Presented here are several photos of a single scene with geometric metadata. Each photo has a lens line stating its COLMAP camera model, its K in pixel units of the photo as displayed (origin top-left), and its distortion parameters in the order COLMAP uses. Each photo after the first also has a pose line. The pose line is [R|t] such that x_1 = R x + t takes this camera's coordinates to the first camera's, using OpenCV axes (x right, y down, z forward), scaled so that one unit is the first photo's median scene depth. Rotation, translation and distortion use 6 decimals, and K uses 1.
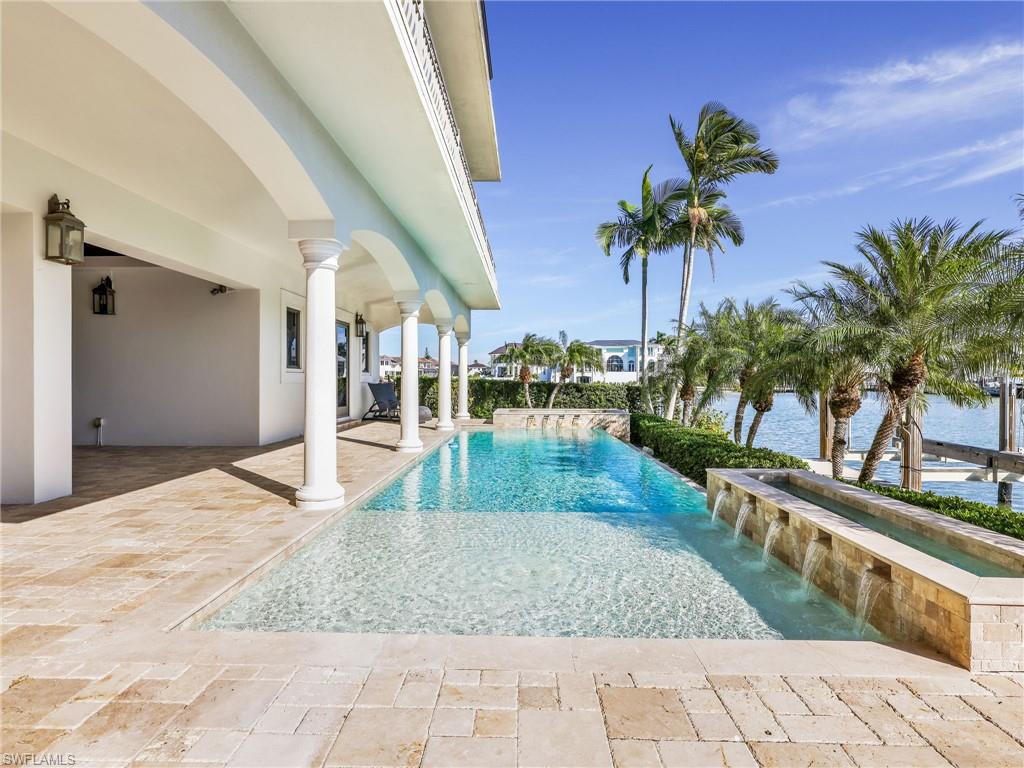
lens RADIAL K [[537.1, 0, 512.0], [0, 537.1, 384.0], [0, 0, 1]] dist [0.000467, 0.001414]
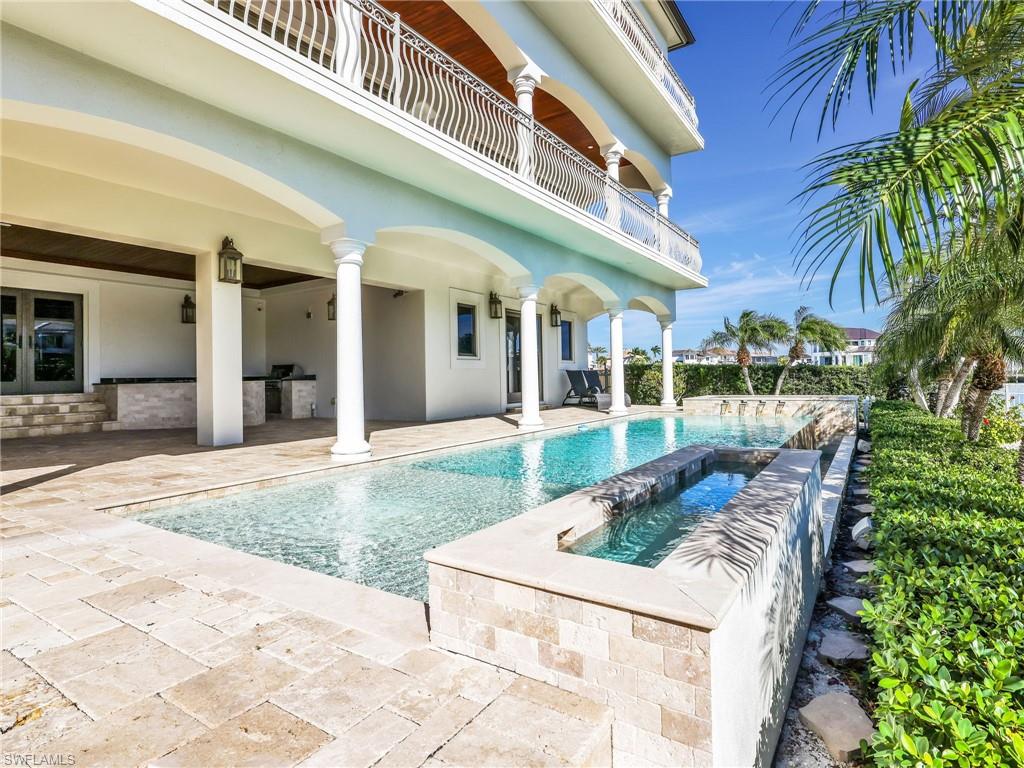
lens RADIAL K [[537.1, 0, 512.0], [0, 537.1, 384.0], [0, 0, 1]] dist [0.000467, 0.001414]
pose [[0.845208, -0.011975, -0.534304, 0.201269], [0.016467, 0.999858, 0.003640, 0.019803], [0.534184, -0.011874, 0.845285, 0.054473]]
